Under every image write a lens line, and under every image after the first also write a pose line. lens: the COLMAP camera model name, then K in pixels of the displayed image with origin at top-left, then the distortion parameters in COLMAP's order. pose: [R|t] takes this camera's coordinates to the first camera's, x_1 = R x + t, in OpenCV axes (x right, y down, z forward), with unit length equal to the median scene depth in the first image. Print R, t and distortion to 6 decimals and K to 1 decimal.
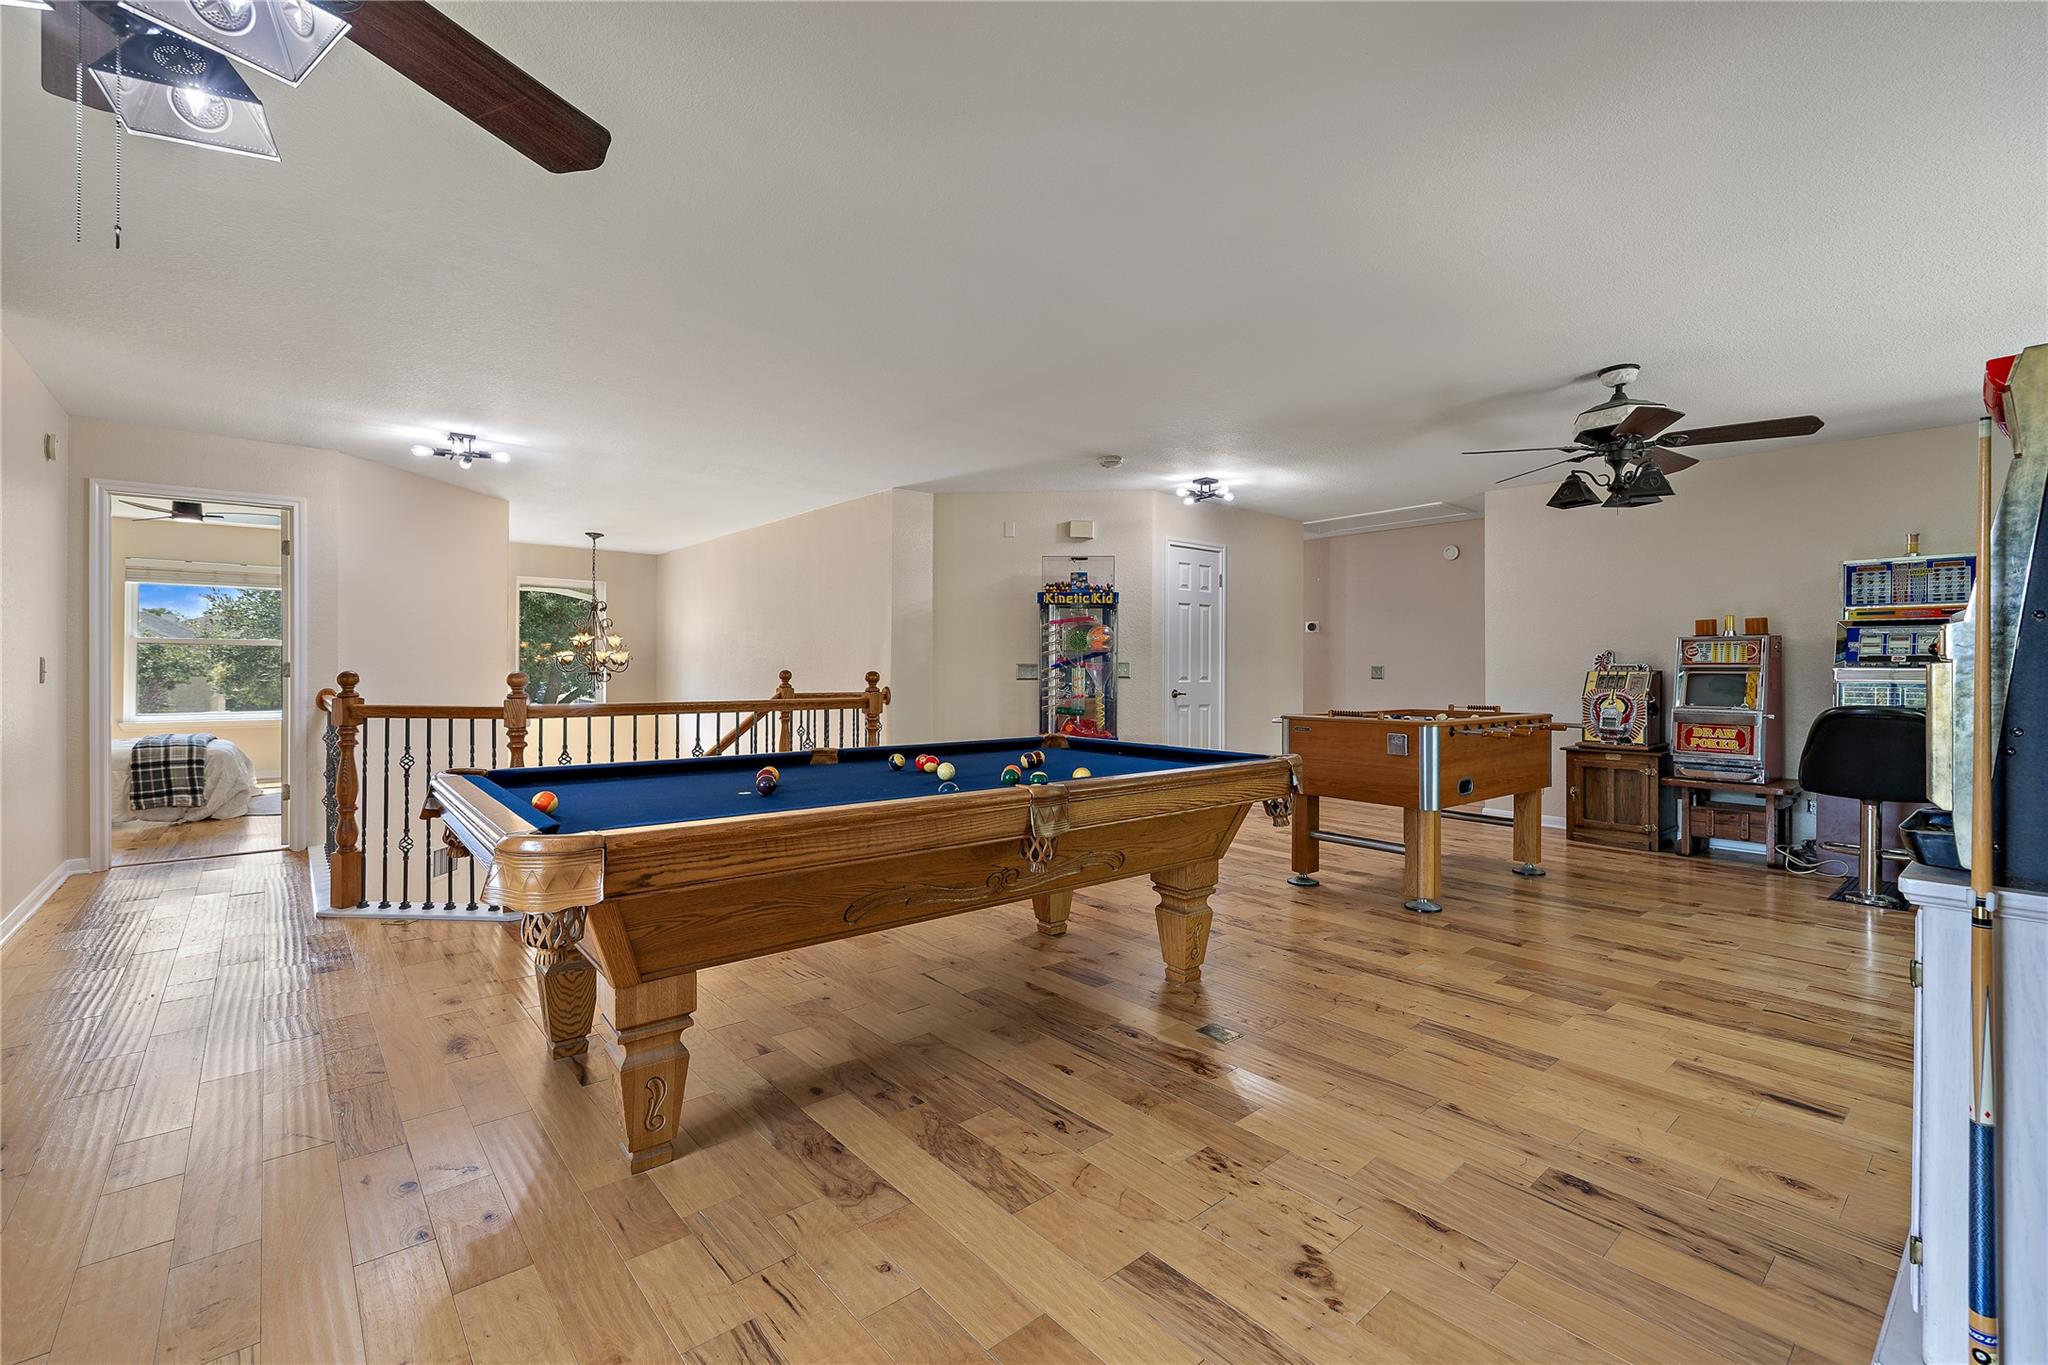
lens RADIAL K [[877.9, 0, 1028.3], [0, 877.9, 664.1], [0, 0, 1]] dist [0.002050, -0.000022]
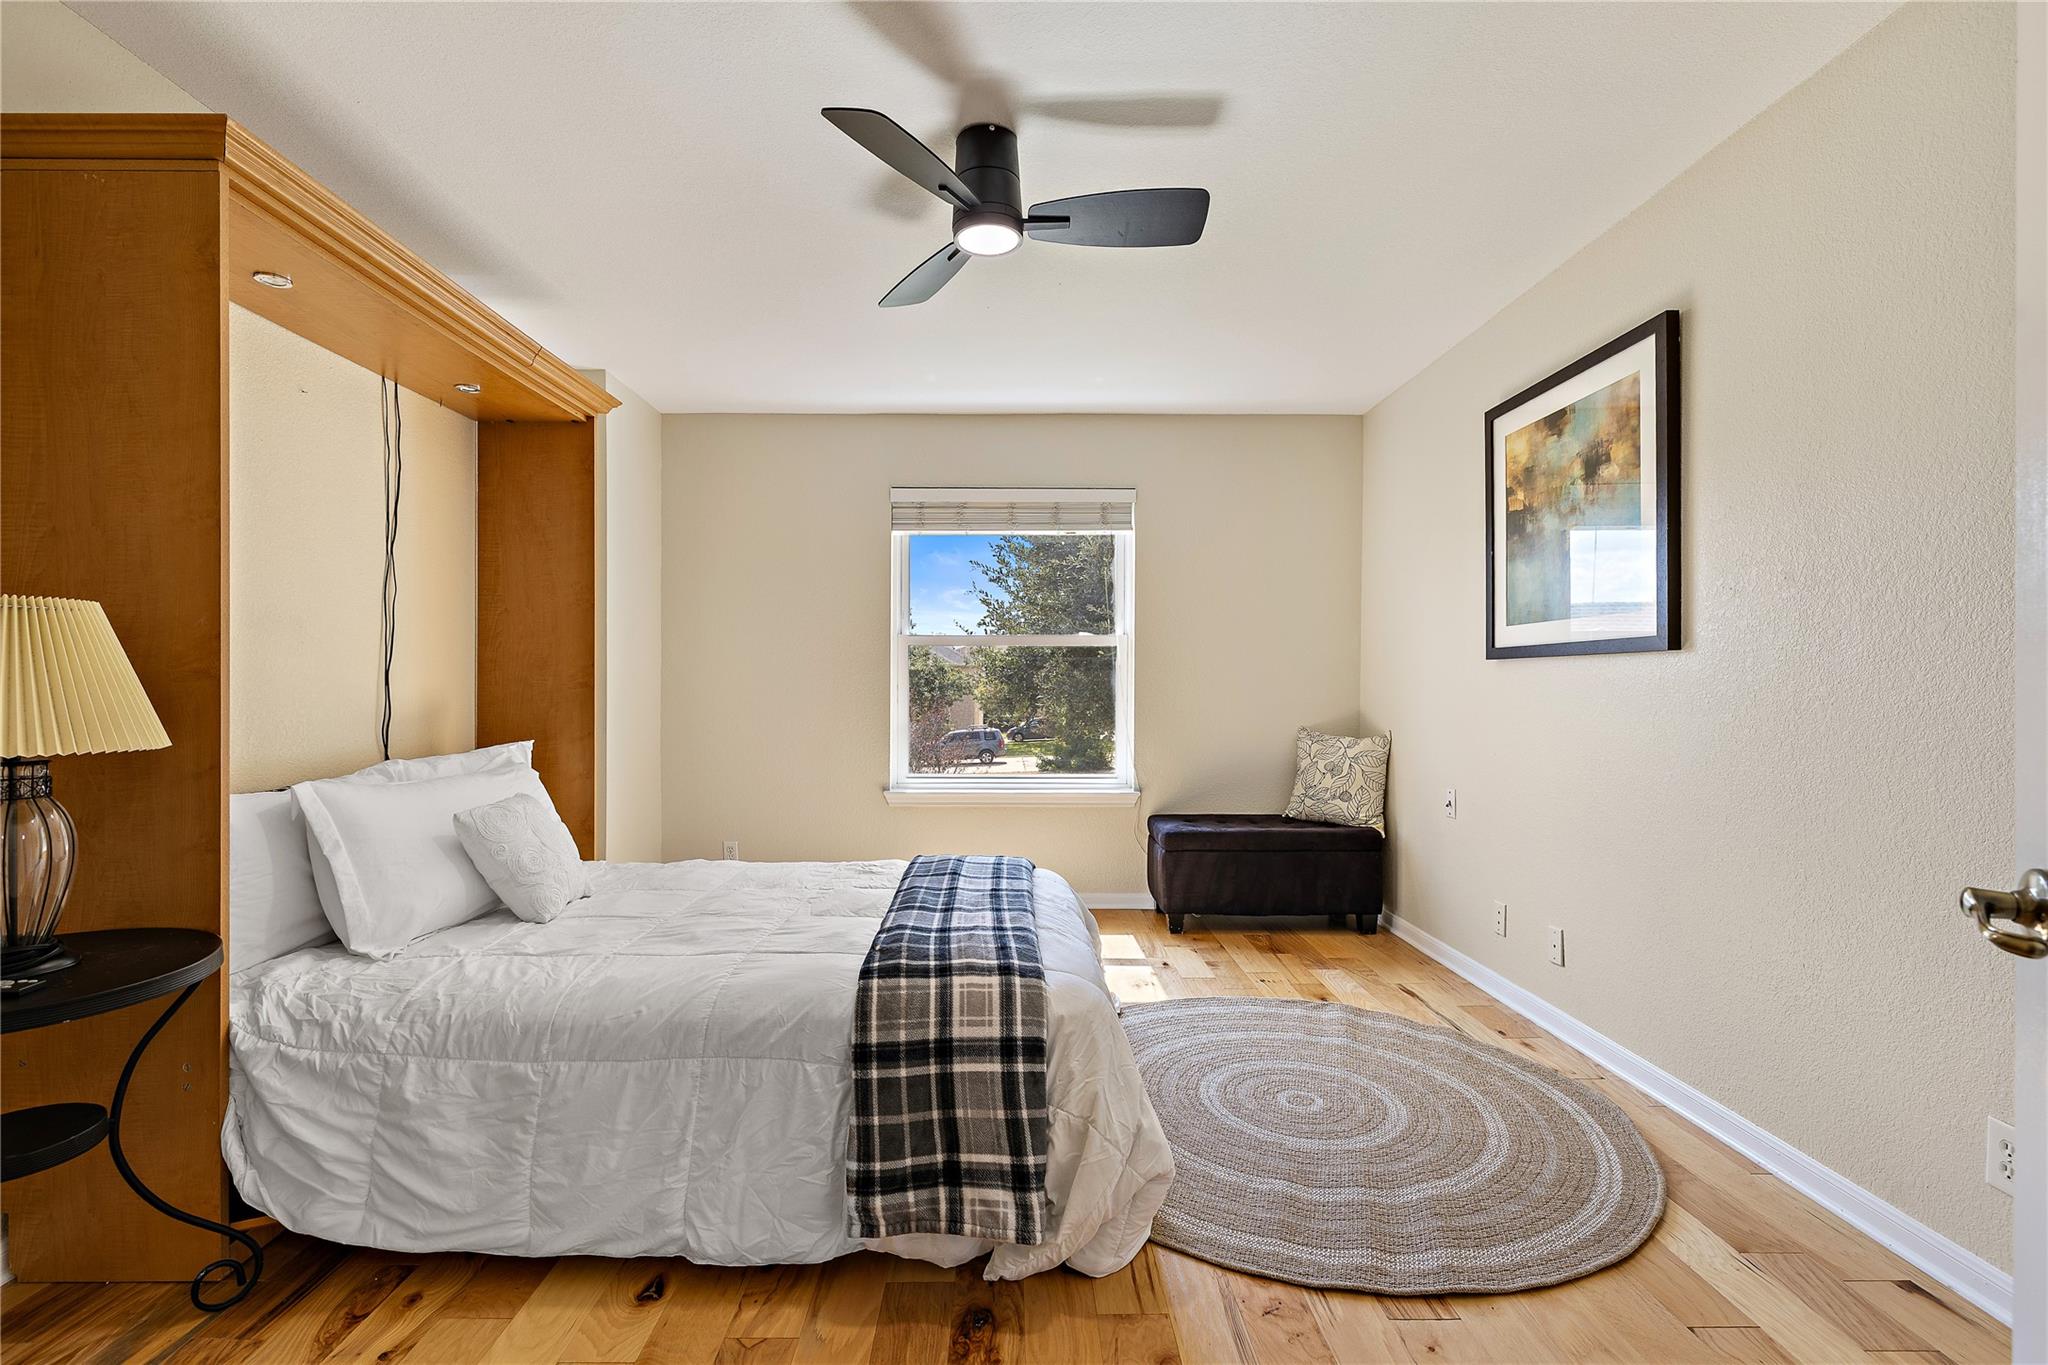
lens RADIAL K [[877.9, 0, 1023.1], [0, 877.9, 680.0], [0, 0, 1]] dist [0.002050, -0.000022]
pose [[0.770208, -0.008053, -0.637741, -0.783151], [0.006296, 0.999968, -0.005024, 0.001098], [0.637761, -0.000146, 0.770234, 0.802619]]
